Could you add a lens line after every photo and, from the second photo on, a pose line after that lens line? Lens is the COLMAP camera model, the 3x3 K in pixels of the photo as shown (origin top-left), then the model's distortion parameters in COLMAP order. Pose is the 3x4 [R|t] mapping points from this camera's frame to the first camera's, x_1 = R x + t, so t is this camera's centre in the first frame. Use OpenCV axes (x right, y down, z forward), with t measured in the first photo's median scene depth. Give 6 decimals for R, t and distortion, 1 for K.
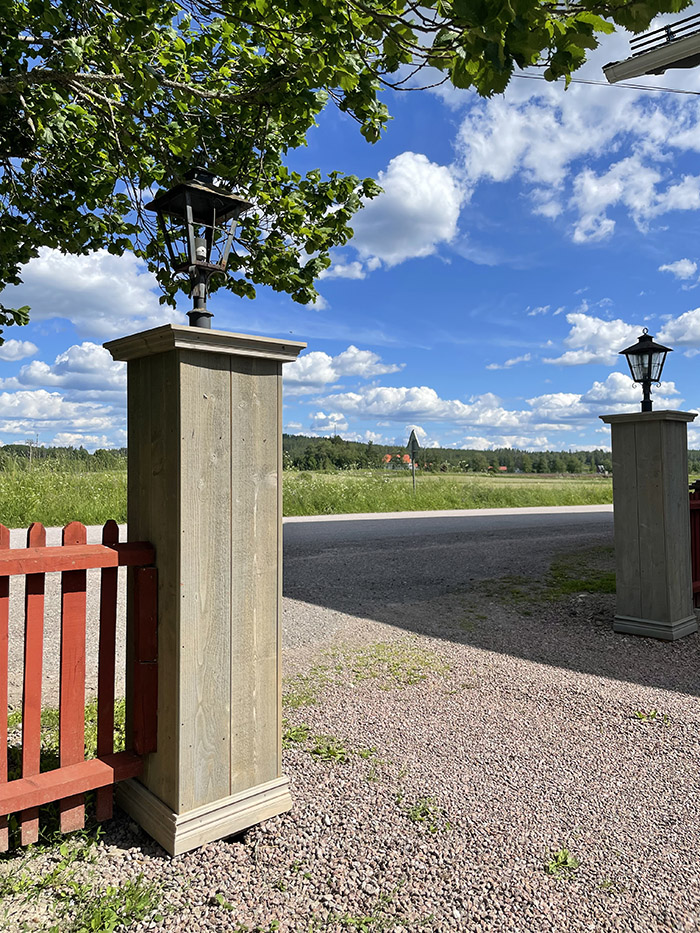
lens RADIAL K [[694.4, 0, 354.5], [0, 694.4, 465.0], [0, 0, 1]] dist [0.003886, -0.013382]
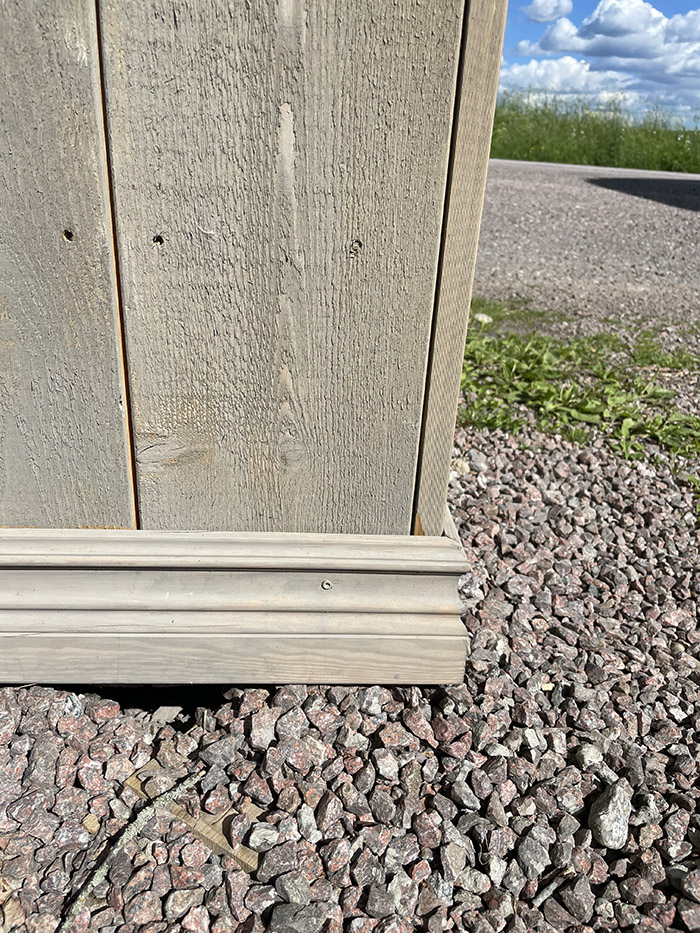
lens RADIAL K [[694.4, 0, 357.7], [0, 694.4, 462.2], [0, 0, 1]] dist [0.003886, -0.013382]
pose [[0.776867, 0.303753, -0.551554, -0.015321], [-0.053079, 0.904422, 0.423324, 0.295066], [0.627424, -0.299590, 0.718739, 0.725893]]
